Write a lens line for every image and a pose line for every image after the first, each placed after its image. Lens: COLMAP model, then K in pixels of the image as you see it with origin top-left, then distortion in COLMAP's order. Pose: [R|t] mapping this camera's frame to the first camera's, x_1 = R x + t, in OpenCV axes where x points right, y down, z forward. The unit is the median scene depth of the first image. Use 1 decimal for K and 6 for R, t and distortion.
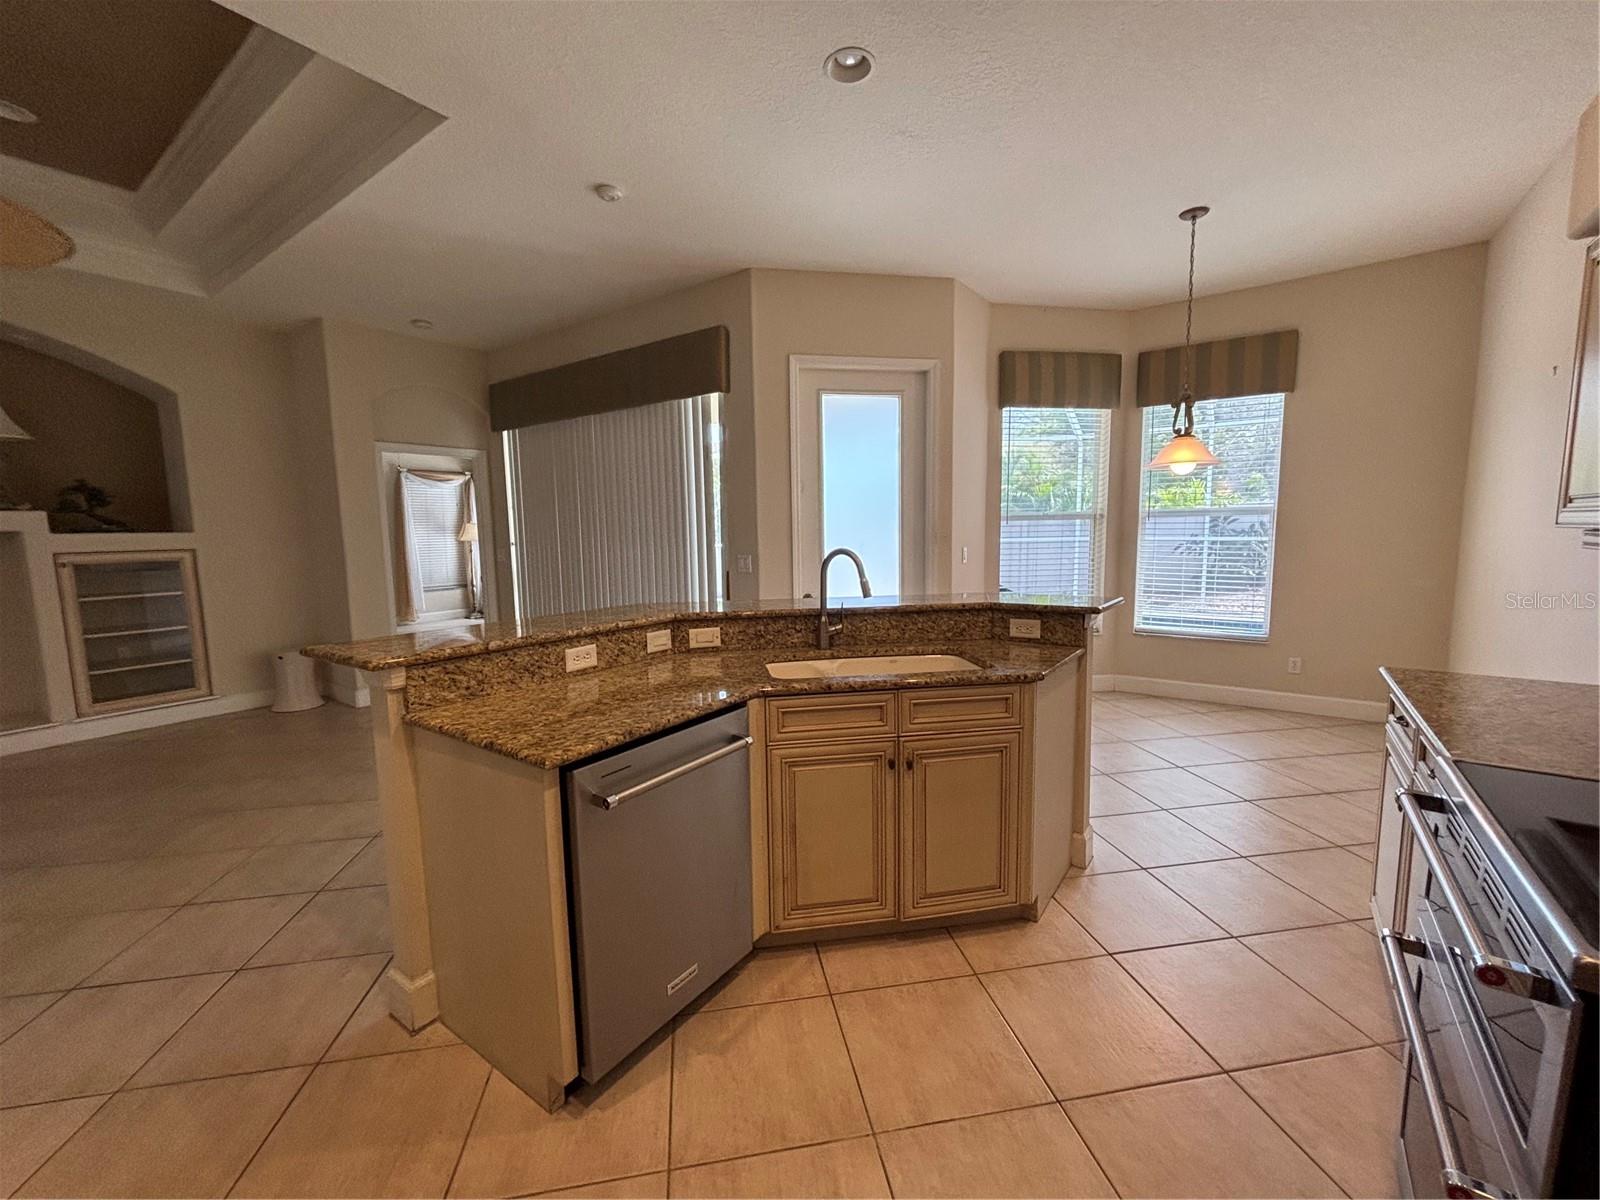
lens RADIAL K [[651.6, 0, 803.7], [0, 651.6, 600.4], [0, 0, 1]] dist [-0.009032, 0.003010]
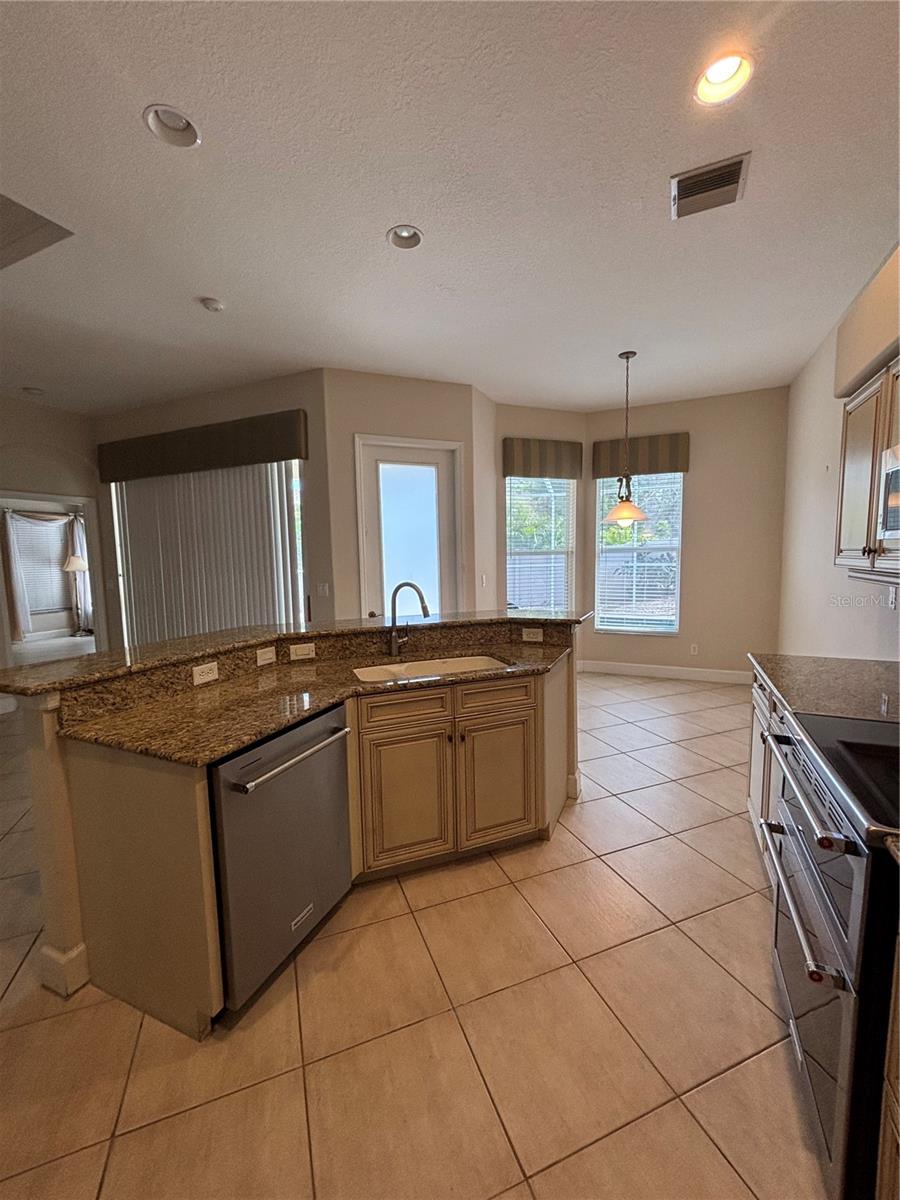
lens RADIAL K [[486.3, 0, 457.7], [0, 486.3, 600.2], [0, 0, 1]] dist [-0.010663, 0.004296]
pose [[0.978885, -0.020750, 0.203354, -0.043153], [0.025121, 0.999505, -0.018938, -0.019861], [-0.202860, 0.023647, 0.978922, -0.023278]]
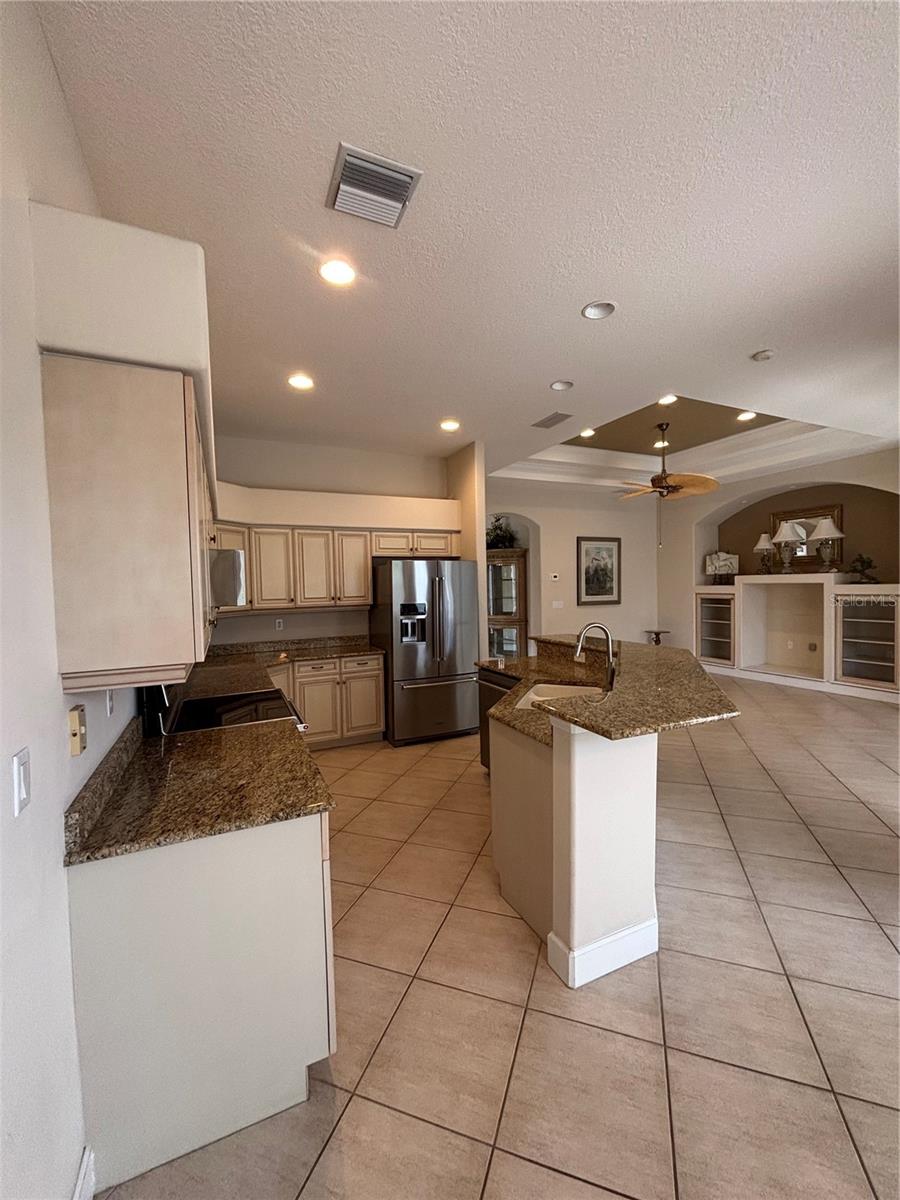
lens RADIAL K [[488.7, 0, 450.0], [0, 488.7, 600.0], [0, 0, 1]] dist [-0.009032, 0.003010]
pose [[-0.495720, 0.055695, -0.866695, 1.307834], [-0.065756, 0.992670, 0.101400, -0.245420], [0.865990, 0.107257, -0.488424, 1.359373]]
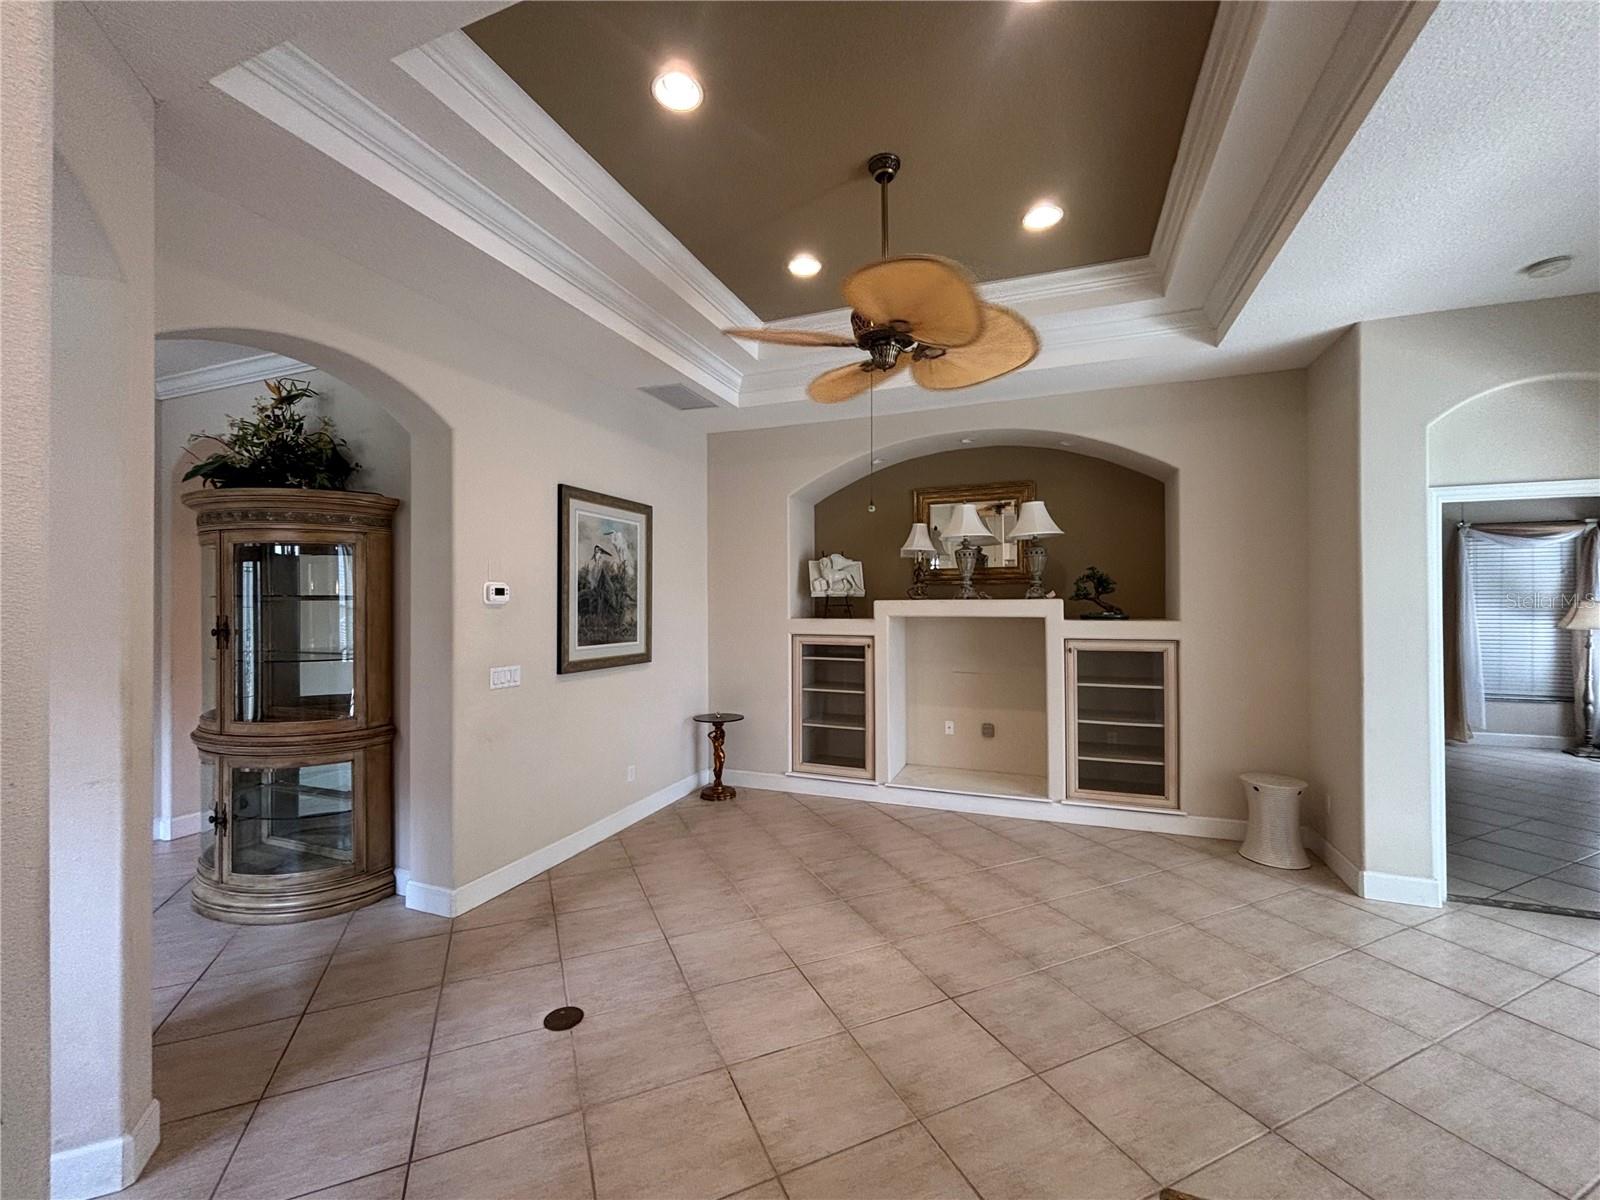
lens RADIAL K [[651.6, 0, 803.7], [0, 651.6, 600.4], [0, 0, 1]] dist [-0.009032, 0.003010]
pose [[0.236328, 0.011019, -0.971611, -0.430183], [-0.106892, 0.994162, -0.014725, -0.140640], [0.965776, 0.107338, 0.236126, 0.625911]]
